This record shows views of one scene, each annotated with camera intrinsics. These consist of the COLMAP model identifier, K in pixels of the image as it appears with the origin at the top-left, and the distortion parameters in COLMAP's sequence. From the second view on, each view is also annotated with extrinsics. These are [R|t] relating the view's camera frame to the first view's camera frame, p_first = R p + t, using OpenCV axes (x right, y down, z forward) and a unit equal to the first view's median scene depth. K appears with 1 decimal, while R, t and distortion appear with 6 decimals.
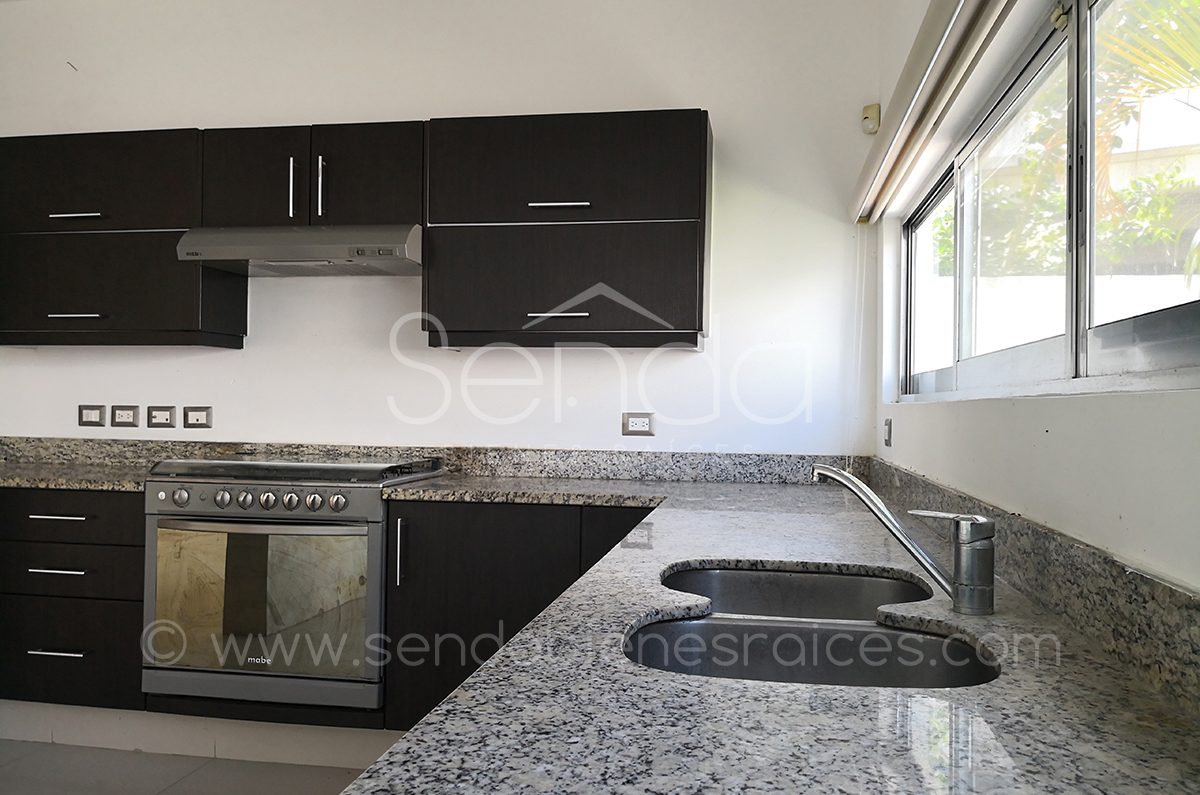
lens RADIAL K [[993.7, 0, 599.4], [0, 993.7, 399.1], [0, 0, 1]] dist [0.000716, -0.004460]
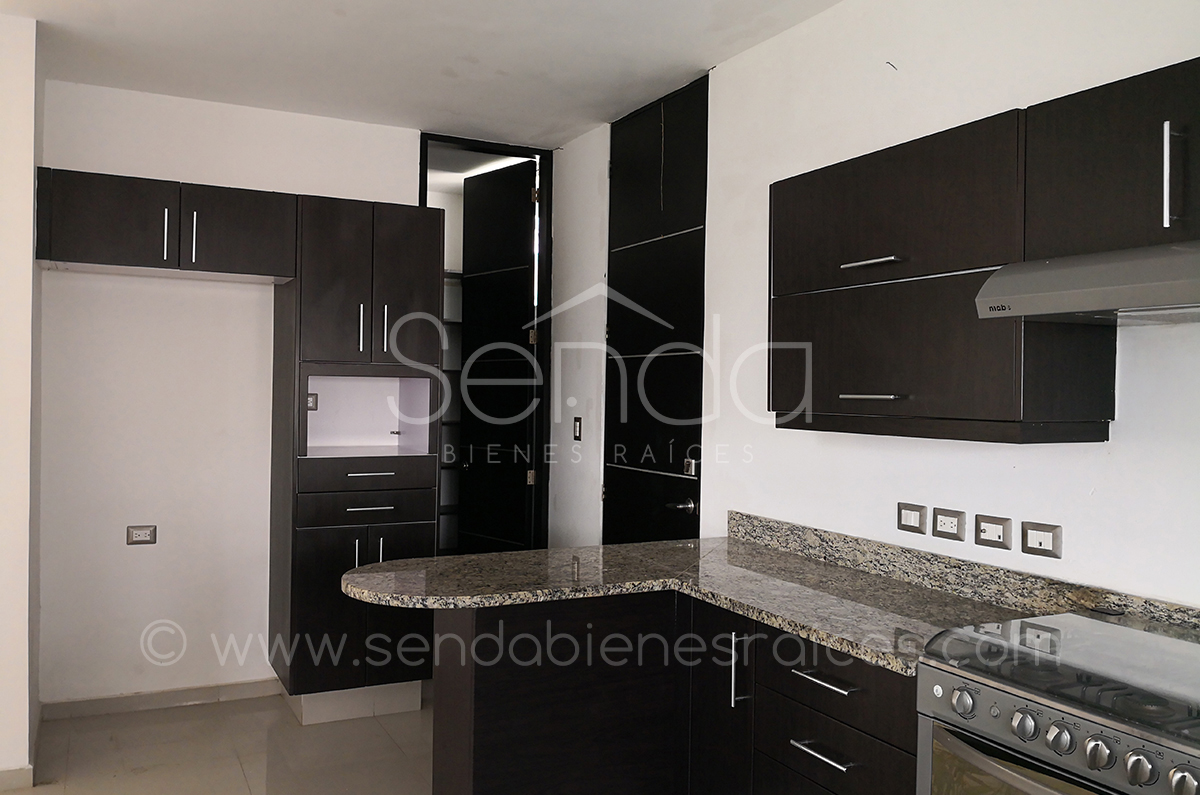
lens RADIAL K [[993.7, 0, 599.0], [0, 993.7, 394.4], [0, 0, 1]] dist [0.000716, -0.004460]
pose [[0.595314, 0.003035, -0.803487, -0.044620], [-0.003586, 0.999993, 0.001120, -0.079204], [0.803485, 0.002214, 0.595321, 0.364486]]
